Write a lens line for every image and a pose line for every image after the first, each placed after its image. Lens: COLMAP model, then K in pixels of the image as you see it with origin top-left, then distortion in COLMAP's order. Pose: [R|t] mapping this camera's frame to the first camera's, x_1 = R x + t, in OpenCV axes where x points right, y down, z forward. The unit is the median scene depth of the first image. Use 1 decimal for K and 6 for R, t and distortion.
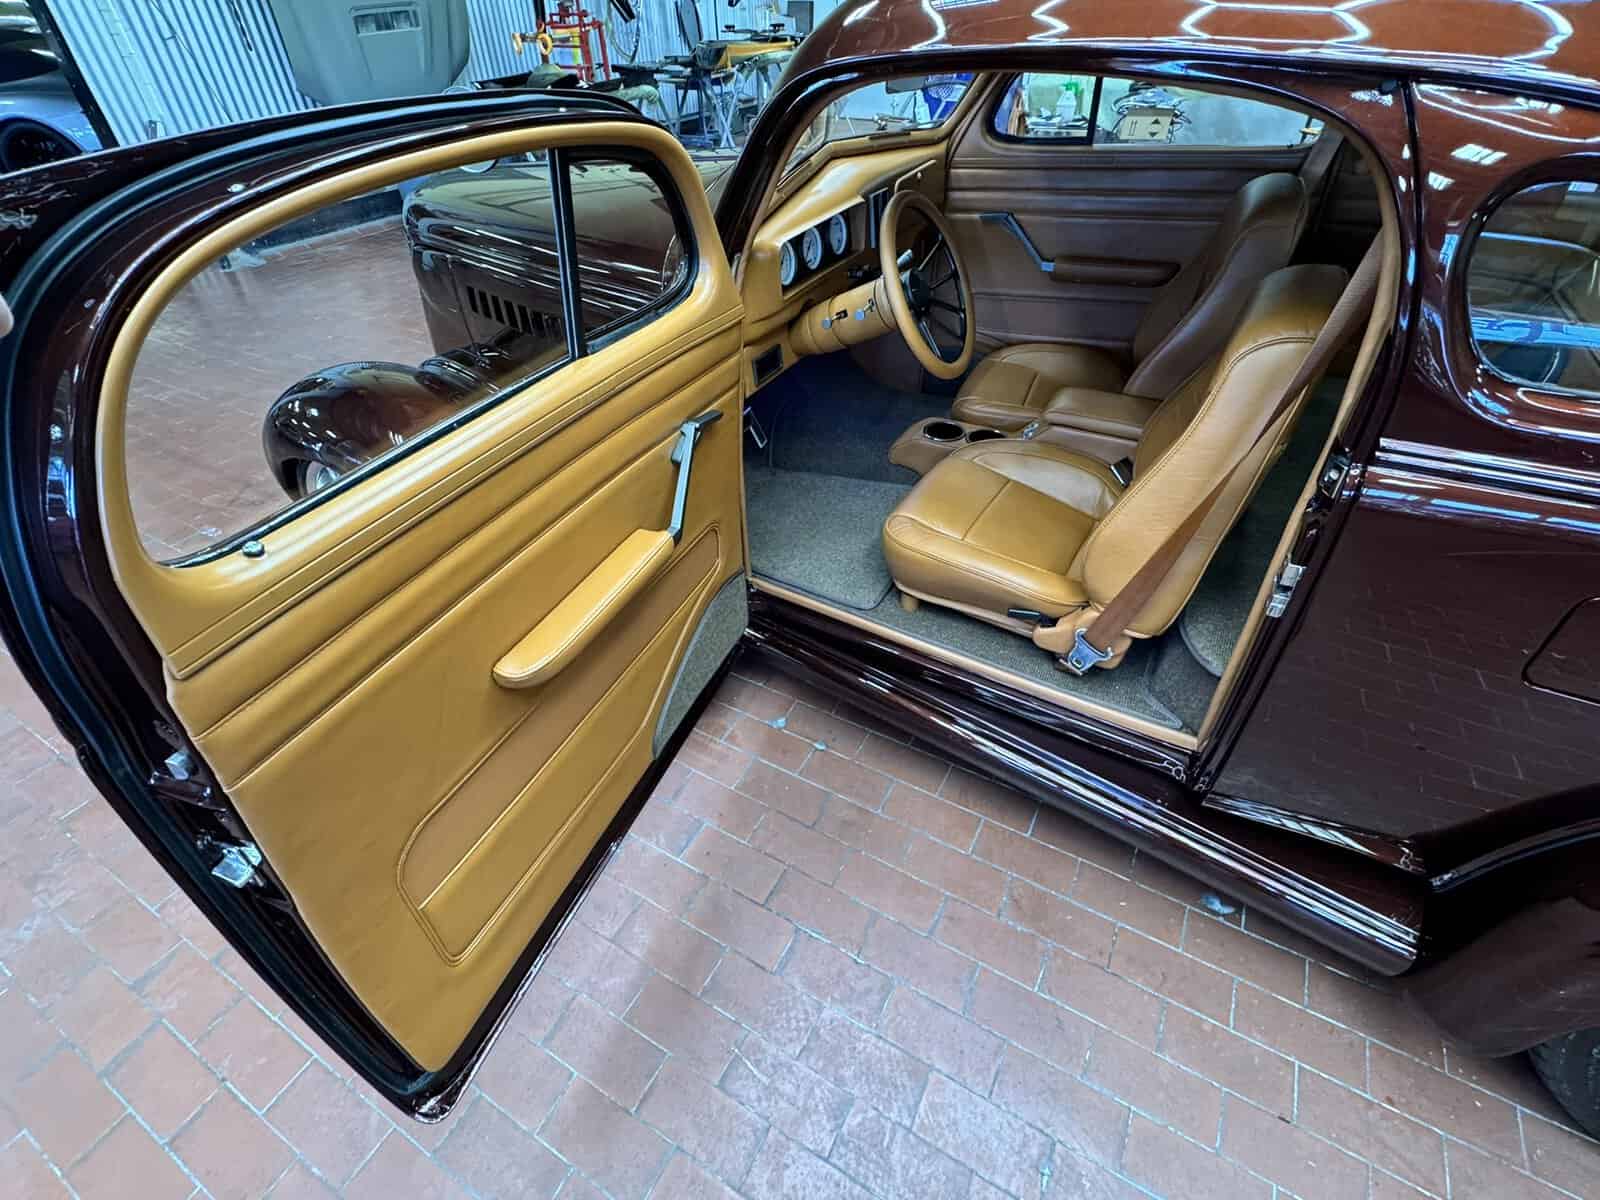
lens RADIAL K [[751.9, 0, 799.1], [0, 751.9, 595.7], [0, 0, 1]] dist [-0.002077, -0.000053]
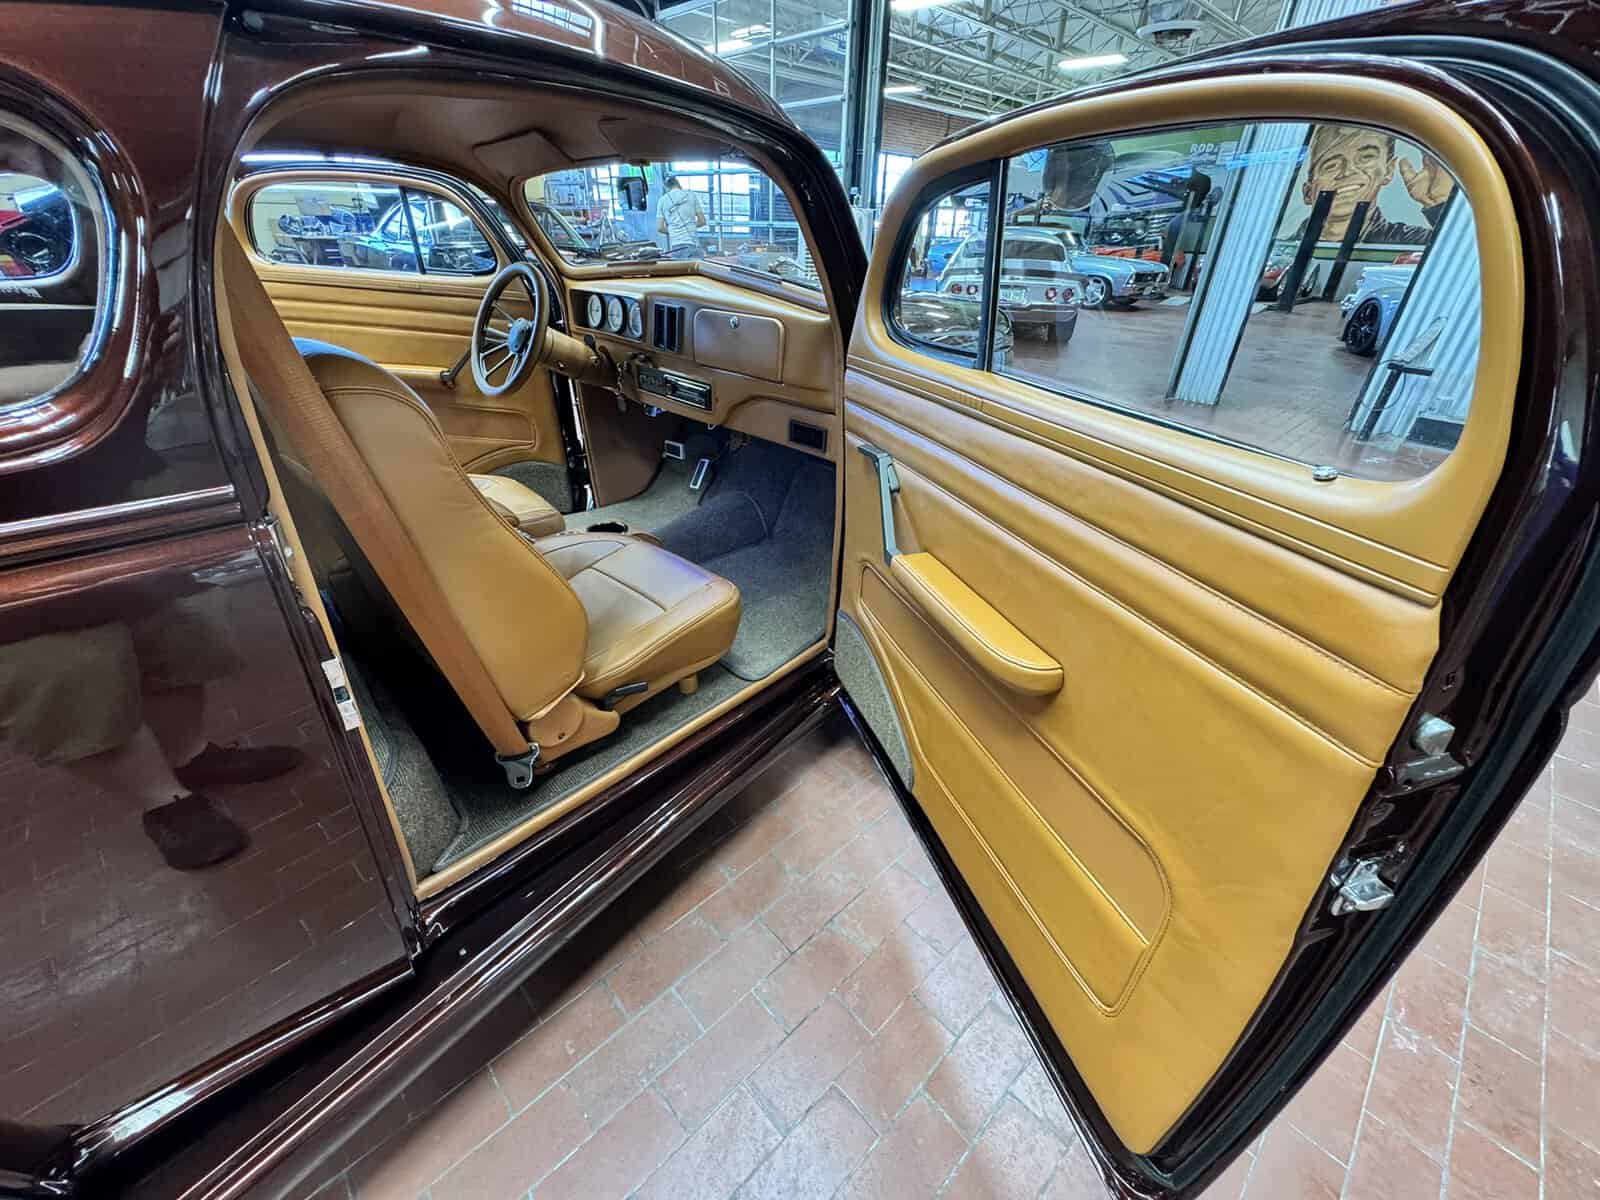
lens RADIAL K [[642.4, 0, 800.4], [0, 642.4, 596.4], [0, 0, 1]] dist [-0.002624, 0.000863]
pose [[-0.295637, 0.485185, -0.822918, 0.834150], [-0.626899, 0.551461, 0.550352, -0.773686], [0.720830, 0.678591, 0.141130, 1.073071]]
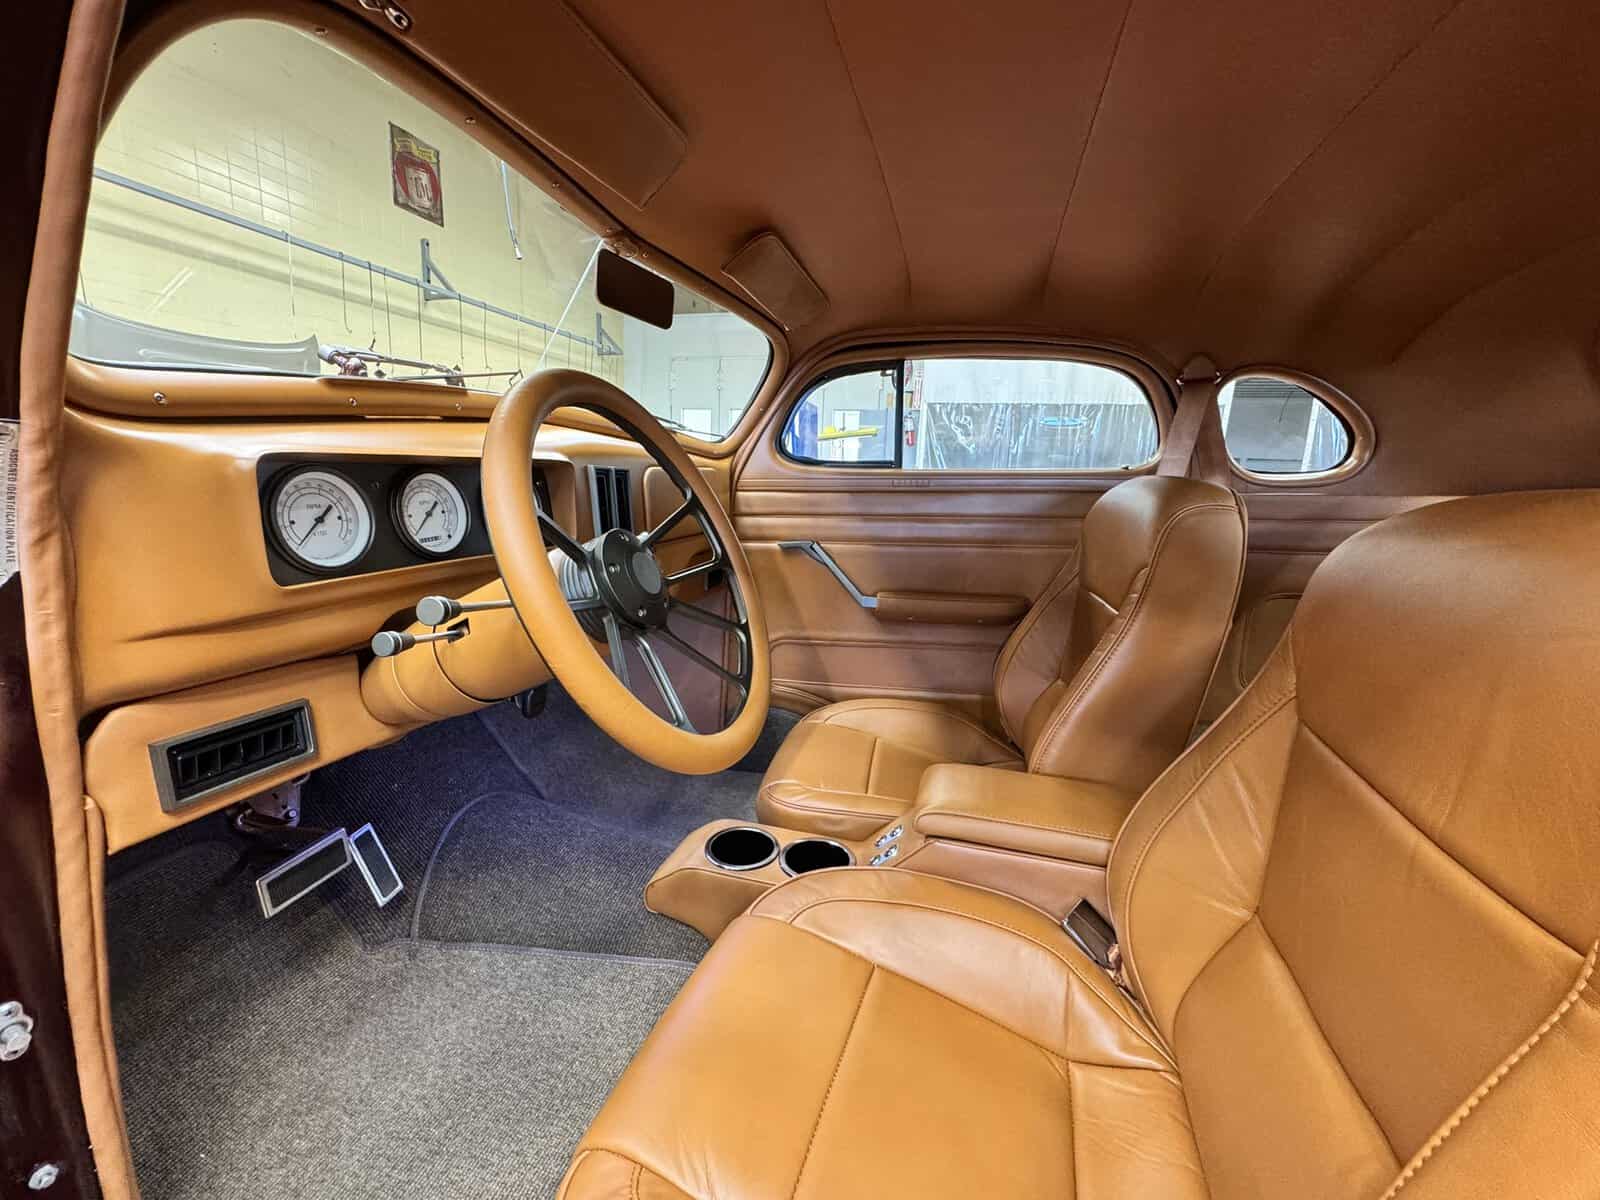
lens RADIAL K [[642.4, 0, 799.5], [0, 642.4, 595.5], [0, 0, 1]] dist [-0.002624, 0.000863]
pose [[0.975644, 0.014812, 0.218859, 0.121390], [0.091936, 0.878252, -0.469277, -0.147946], [-0.199164, 0.477968, 0.855500, 0.467869]]
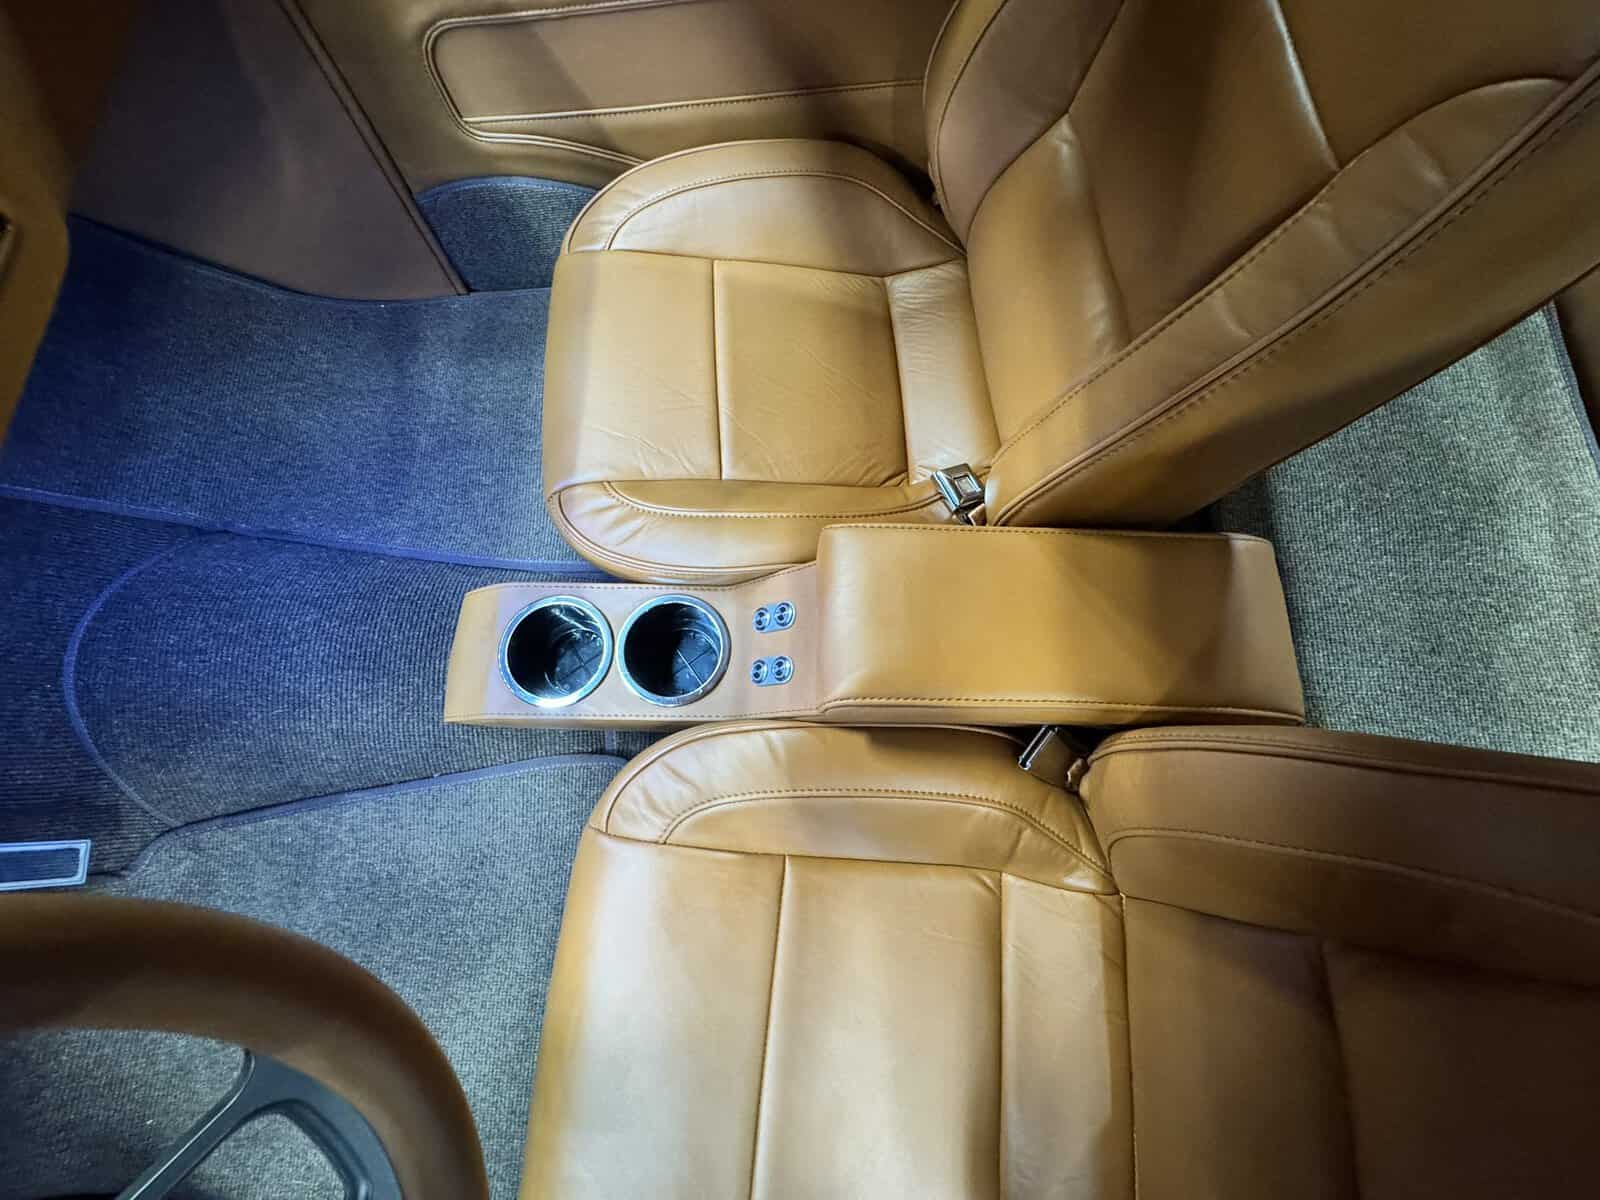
lens RADIAL K [[642.4, 0, 797.9], [0, 642.4, 594.3], [0, 0, 1]] dist [-0.002624, 0.000863]
pose [[0.889946, -0.428688, 0.155635, 0.248830], [0.266985, 0.766377, 0.584282, -0.373268], [-0.369750, -0.478427, 0.796488, 0.684739]]
